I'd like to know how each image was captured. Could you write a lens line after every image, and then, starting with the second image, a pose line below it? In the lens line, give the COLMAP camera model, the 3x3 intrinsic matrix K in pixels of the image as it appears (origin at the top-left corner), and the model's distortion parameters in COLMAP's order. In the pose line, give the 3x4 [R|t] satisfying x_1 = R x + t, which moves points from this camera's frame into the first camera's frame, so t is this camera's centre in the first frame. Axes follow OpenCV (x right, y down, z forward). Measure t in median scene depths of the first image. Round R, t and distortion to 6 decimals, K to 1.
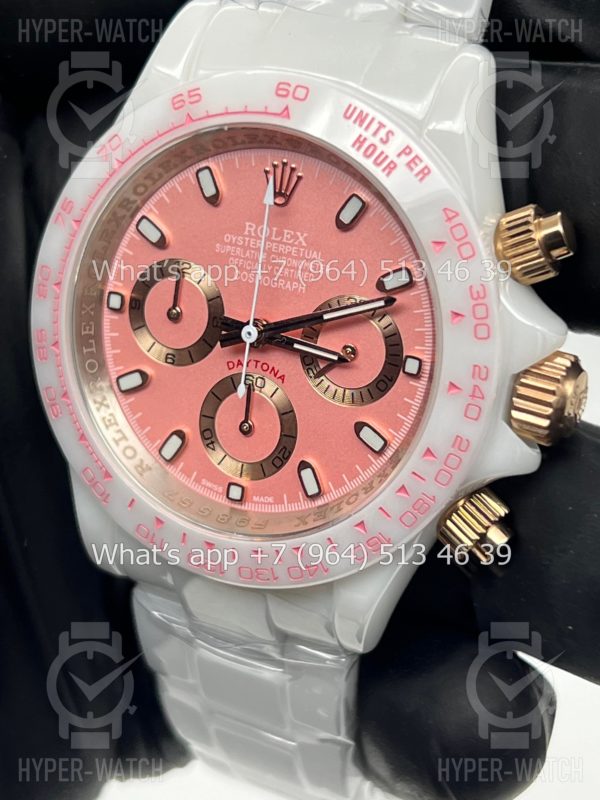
lens RADIAL K [[1943.3, 0, 300.0], [0, 1943.3, 400.0], [0, 0, 1]] dist [0.271899, 0.145870]
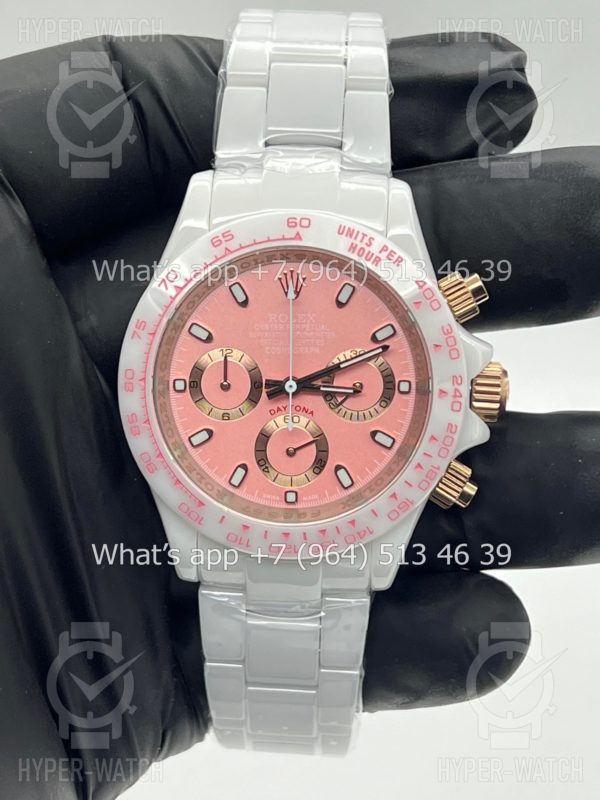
lens RADIAL K [[1943.3, 0, 300.0], [0, 1943.3, 400.0], [0, 0, 1]] dist [0.271899, 0.145870]
pose [[0.915250, -0.171380, 0.364619, -0.564683], [0.198471, 0.979375, -0.037861, 0.033703], [-0.350610, 0.107019, 0.930387, -0.382959]]
